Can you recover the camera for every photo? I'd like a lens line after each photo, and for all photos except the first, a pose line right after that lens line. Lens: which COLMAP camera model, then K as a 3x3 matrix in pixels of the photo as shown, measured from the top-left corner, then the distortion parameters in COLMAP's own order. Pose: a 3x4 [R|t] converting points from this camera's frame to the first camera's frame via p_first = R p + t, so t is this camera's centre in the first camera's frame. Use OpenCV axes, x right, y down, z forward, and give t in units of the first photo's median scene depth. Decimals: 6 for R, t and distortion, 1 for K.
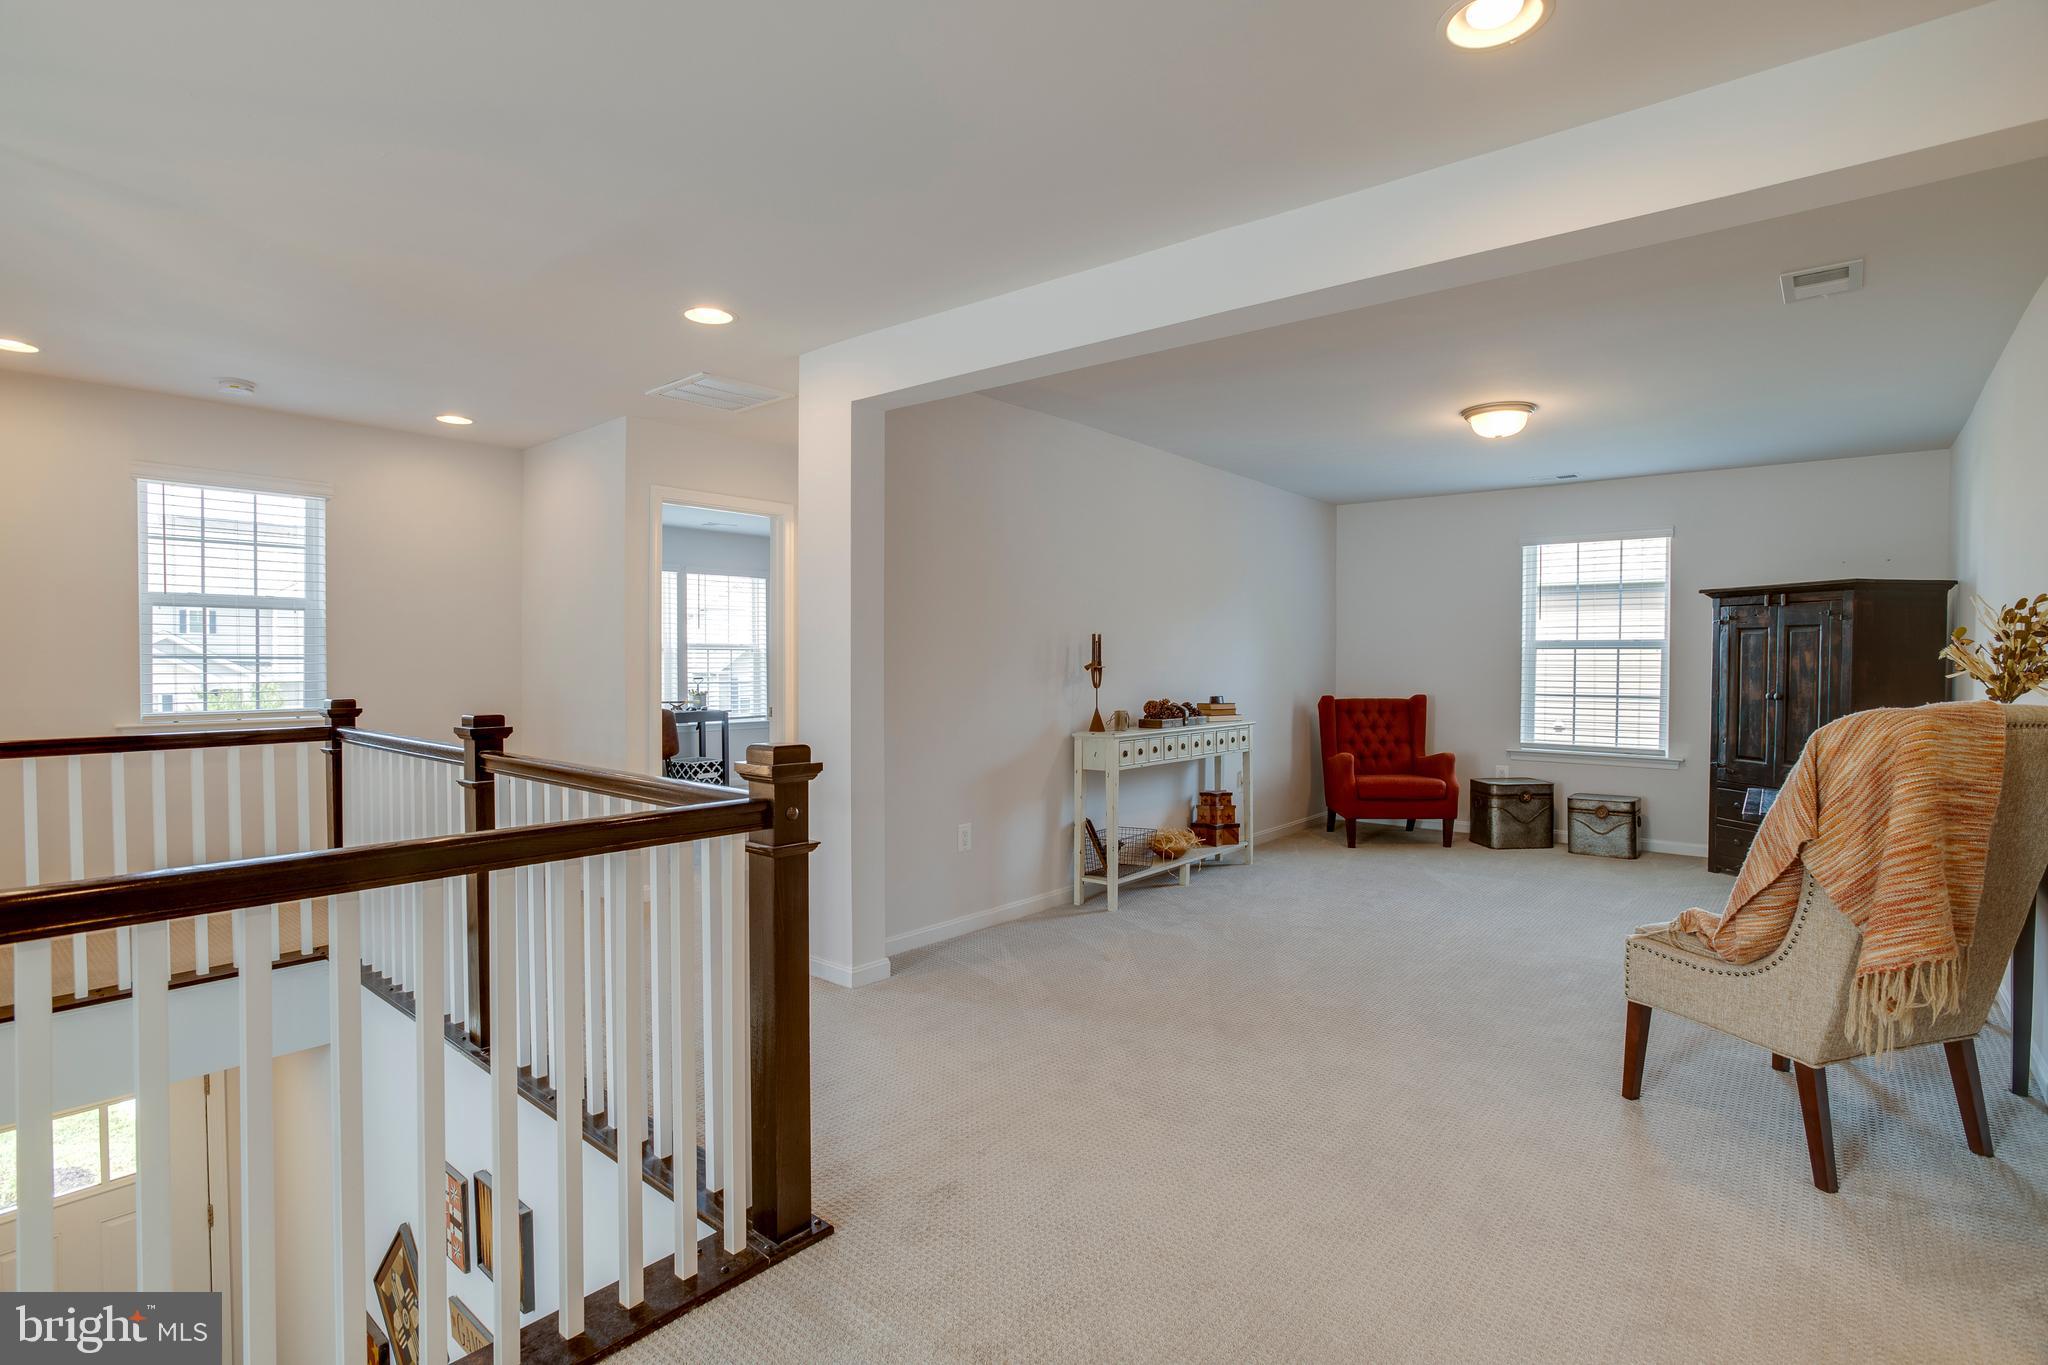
lens RADIAL K [[998.4, 0, 1012.7], [0, 998.4, 671.1], [0, 0, 1]] dist [-0.063630, 0.000314]
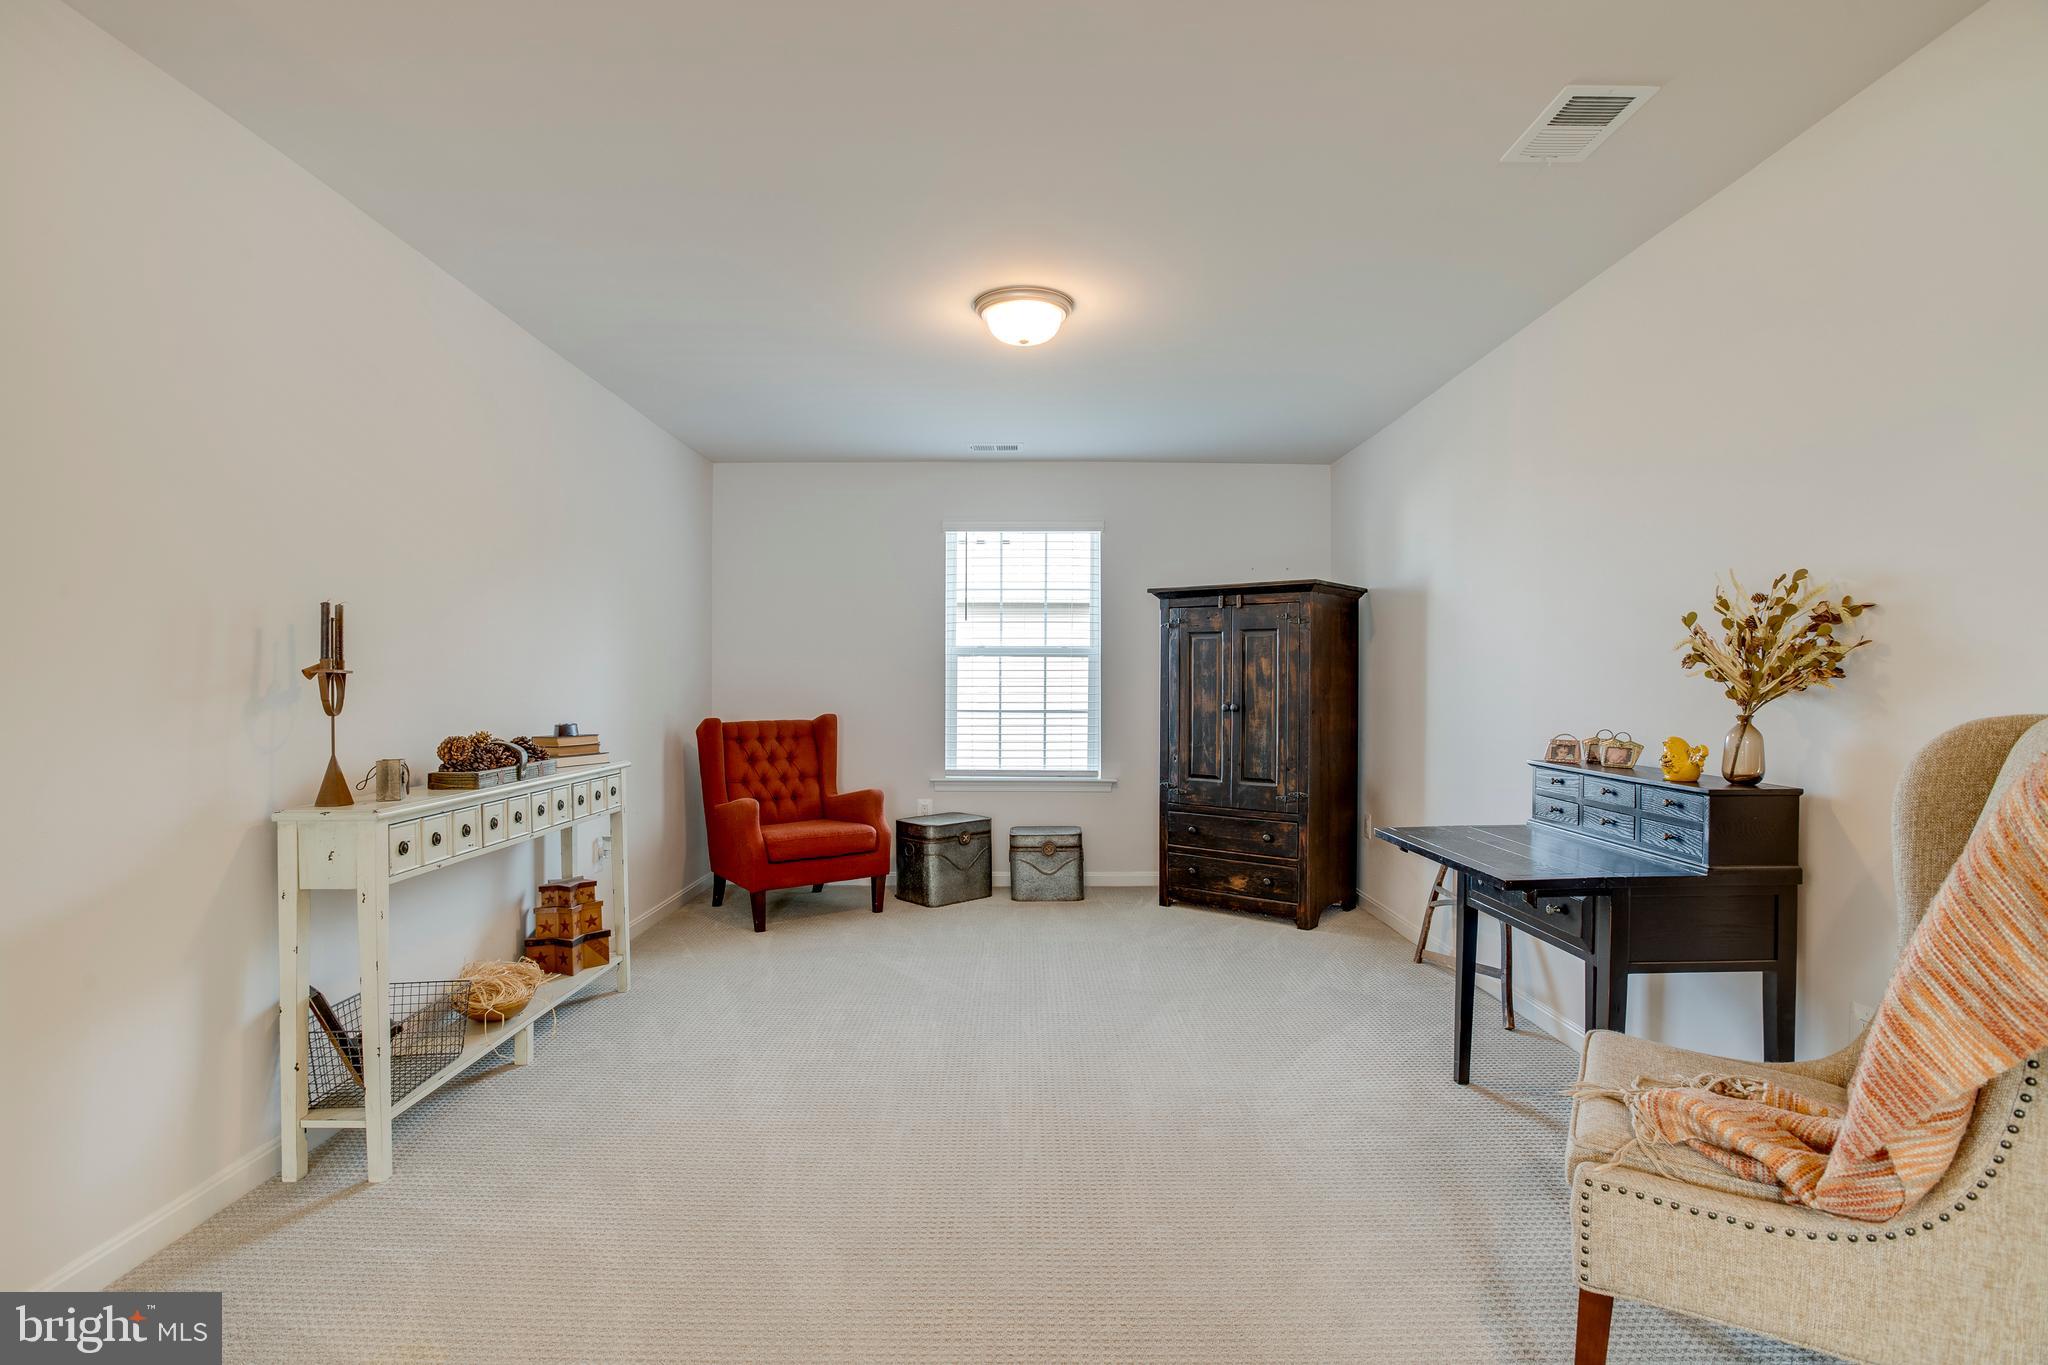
lens RADIAL K [[1066.5, 0, 1067.1], [0, 1066.5, 681.5], [0, 0, 1]] dist [-0.074533, 0.040663]
pose [[0.765620, -0.003848, 0.643282, 0.027616], [0.009069, 0.999947, -0.004812, 0.005116], [-0.643229, 0.009519, 0.765614, 0.321219]]
